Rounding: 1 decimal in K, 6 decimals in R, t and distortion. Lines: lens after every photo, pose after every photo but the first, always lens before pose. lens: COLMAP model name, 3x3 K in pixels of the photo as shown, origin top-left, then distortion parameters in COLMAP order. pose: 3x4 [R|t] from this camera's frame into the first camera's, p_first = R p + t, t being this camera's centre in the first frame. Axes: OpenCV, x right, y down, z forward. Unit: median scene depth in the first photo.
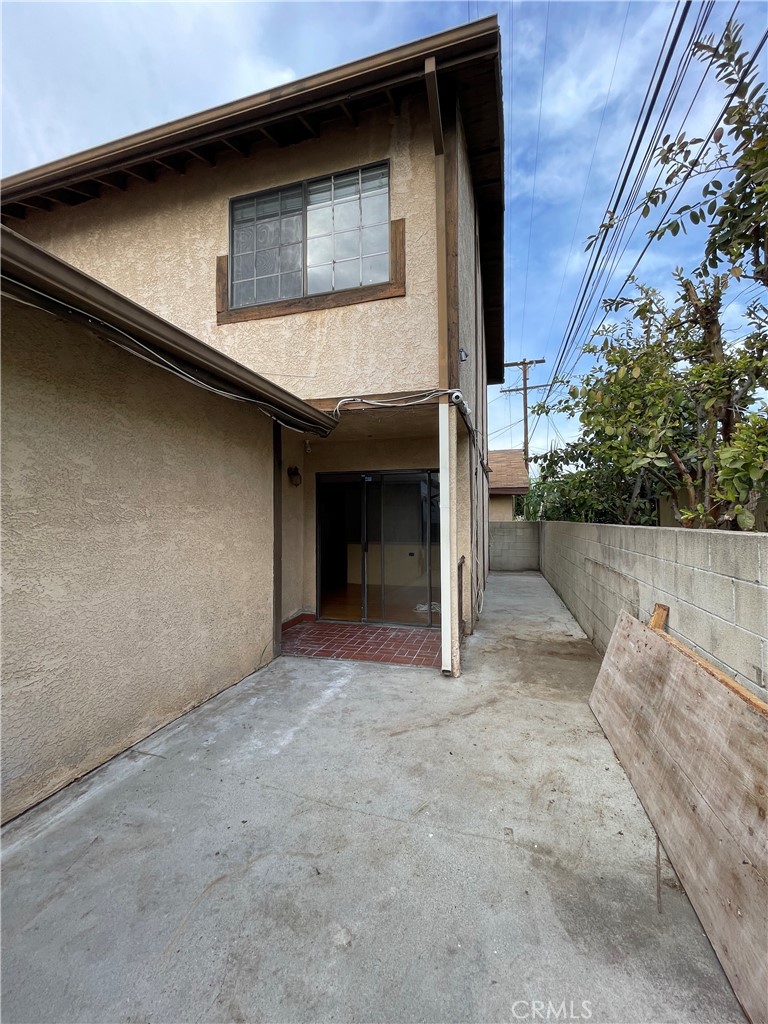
lens RADIAL K [[412.5, 0, 387.0], [0, 412.5, 512.8], [0, 0, 1]] dist [-0.000987, 0.000414]
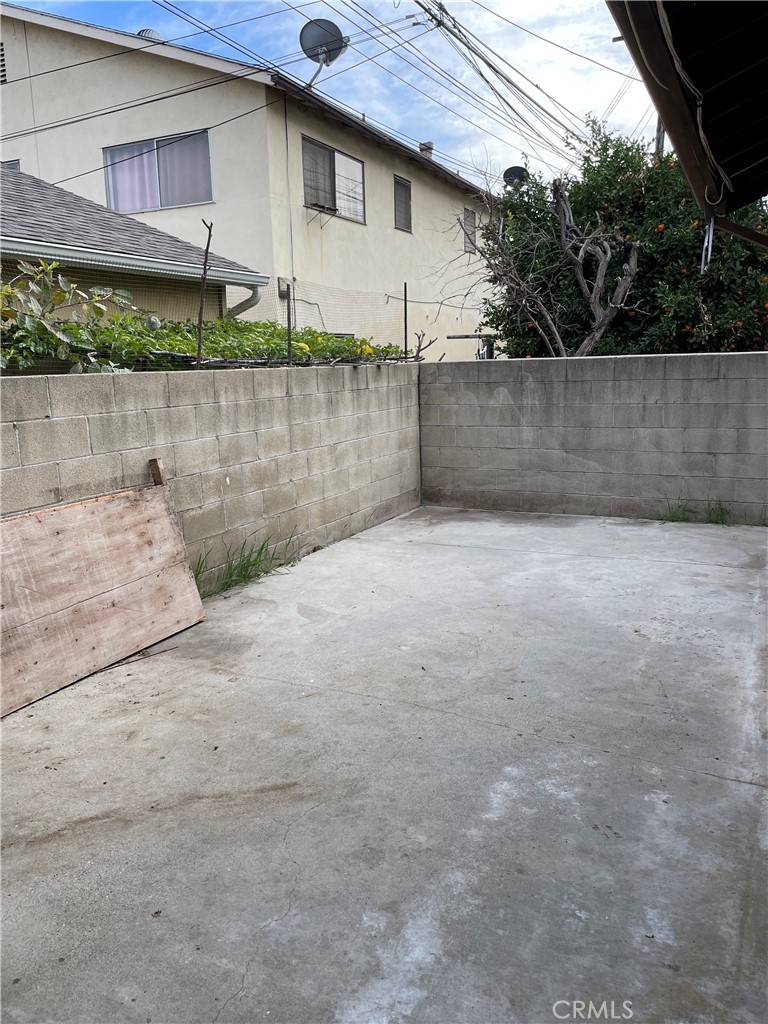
lens RADIAL K [[781.2, 0, 384.0], [0, 781.2, 512.0], [0, 0, 1]] dist [0.005011, -0.002058]
pose [[-0.985104, -0.003009, 0.171935, -0.303076], [0.027189, 0.984545, 0.173007, 0.052822], [-0.169799, 0.175105, -0.969797, 2.139450]]
